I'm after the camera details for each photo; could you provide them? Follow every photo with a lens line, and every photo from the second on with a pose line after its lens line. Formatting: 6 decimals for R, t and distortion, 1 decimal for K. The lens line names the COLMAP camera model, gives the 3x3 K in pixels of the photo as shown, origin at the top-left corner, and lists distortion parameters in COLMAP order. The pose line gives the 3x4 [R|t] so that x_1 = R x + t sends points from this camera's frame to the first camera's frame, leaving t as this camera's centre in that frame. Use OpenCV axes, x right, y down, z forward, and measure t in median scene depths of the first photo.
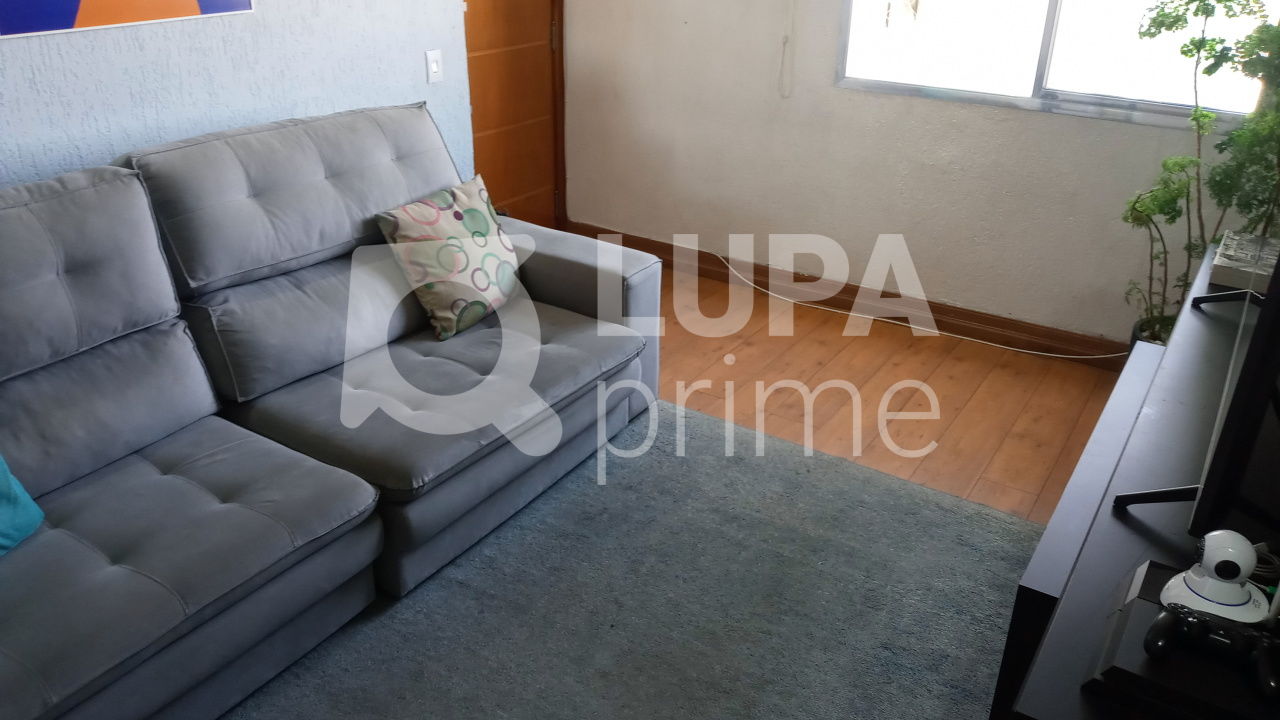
lens RADIAL K [[984.6, 0, 648.8], [0, 984.6, 368.5], [0, 0, 1]] dist [0.009781, -0.048281]
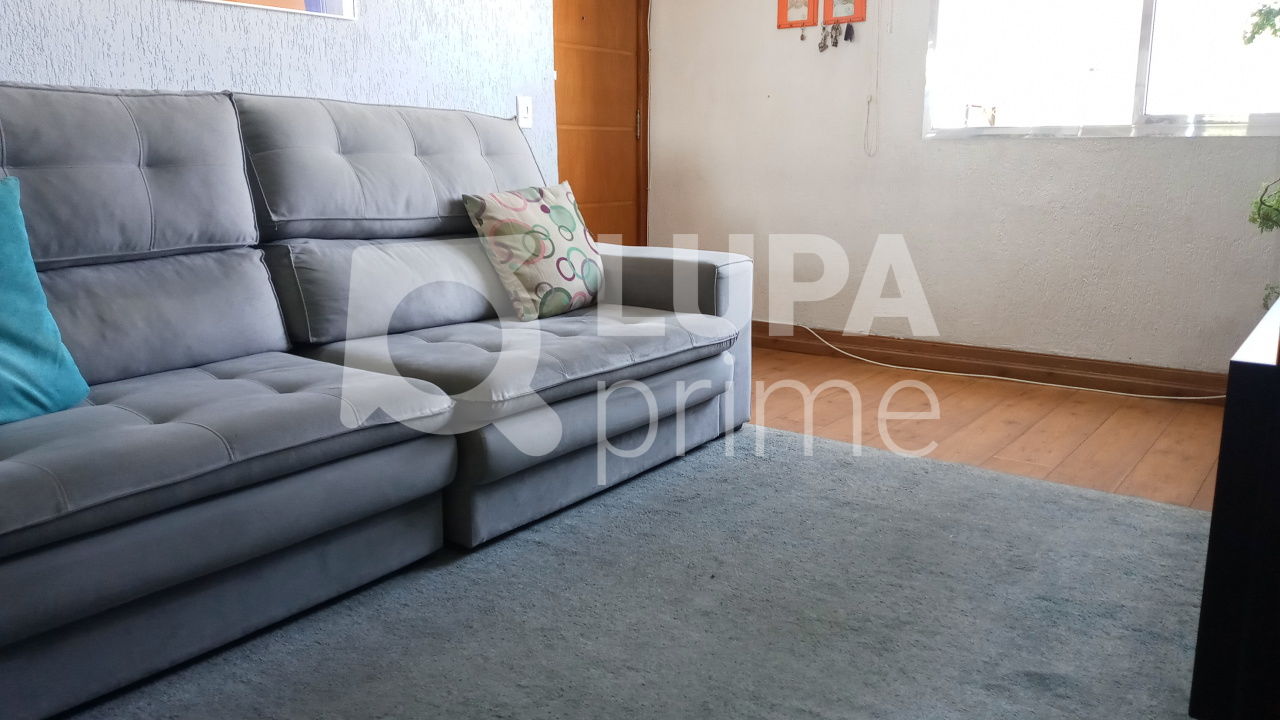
lens RADIAL K [[984.6, 0, 648.5], [0, 984.6, 356.0], [0, 0, 1]] dist [0.009781, -0.048281]
pose [[0.997377, -0.008422, -0.071888, -0.027479], [-0.008048, 0.974146, -0.225776, 0.246792], [0.071931, 0.225763, 0.971523, 0.112792]]
